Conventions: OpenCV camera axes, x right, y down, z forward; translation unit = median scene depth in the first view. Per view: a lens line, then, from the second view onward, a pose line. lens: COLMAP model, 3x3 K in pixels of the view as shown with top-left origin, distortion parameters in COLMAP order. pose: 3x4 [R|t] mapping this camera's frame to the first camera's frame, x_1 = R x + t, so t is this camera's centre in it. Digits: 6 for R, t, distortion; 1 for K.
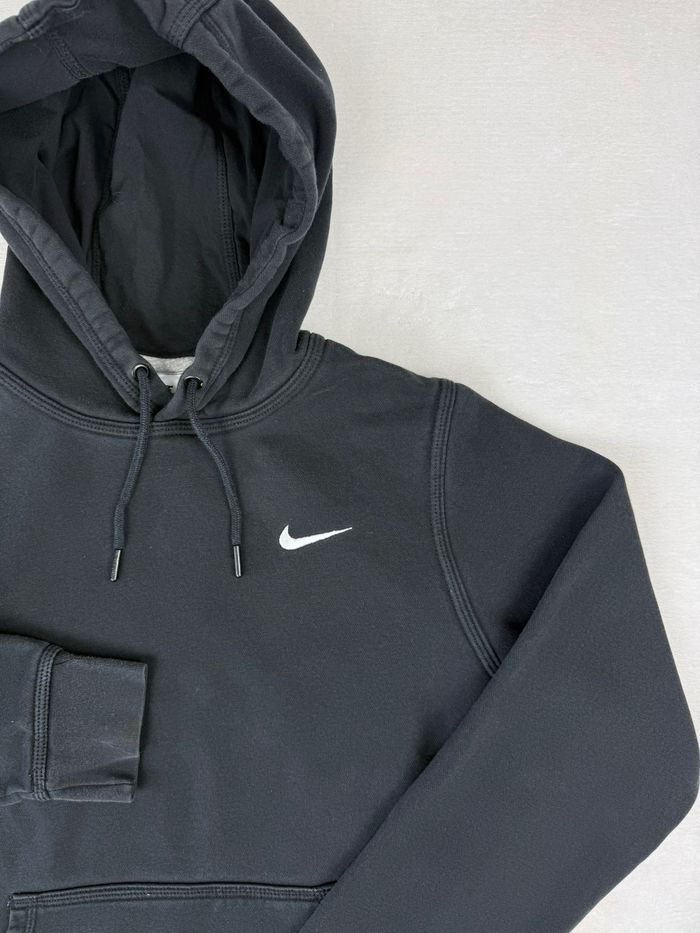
lens RADIAL K [[651.7, 0, 350.0], [0, 651.7, 466.5], [0, 0, 1]] dist [0.057019, -0.065653]
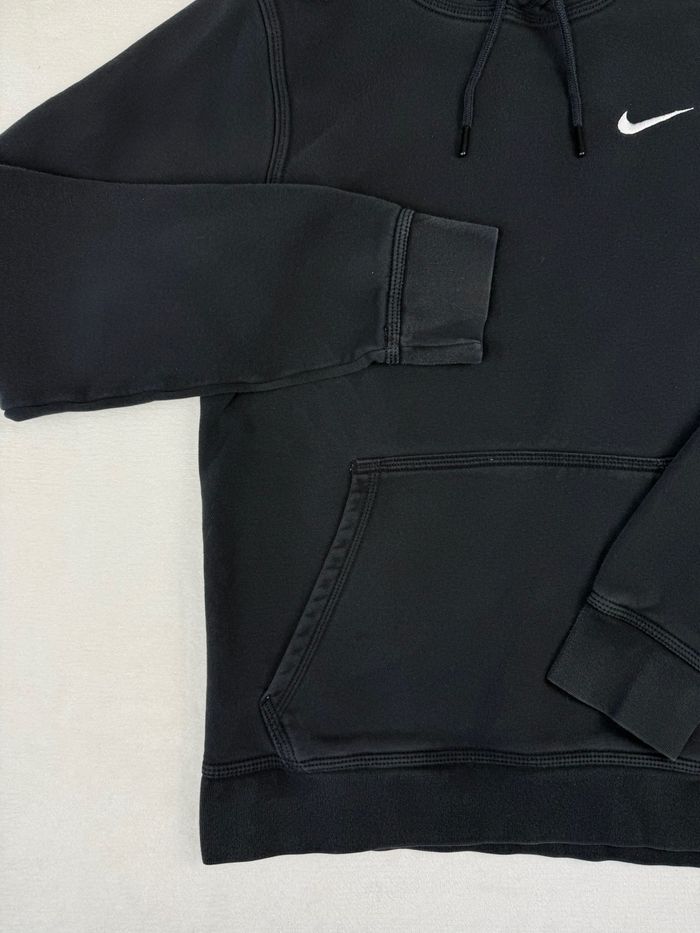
lens RADIAL K [[651.7, 0, 350.0], [0, 651.7, 466.5], [0, 0, 1]] dist [0.057019, -0.065653]
pose [[0.999696, 0.020890, 0.013074, -0.547769], [-0.019579, 0.995431, -0.093455, 0.774539], [-0.014966, 0.093171, 0.995538, 0.013269]]
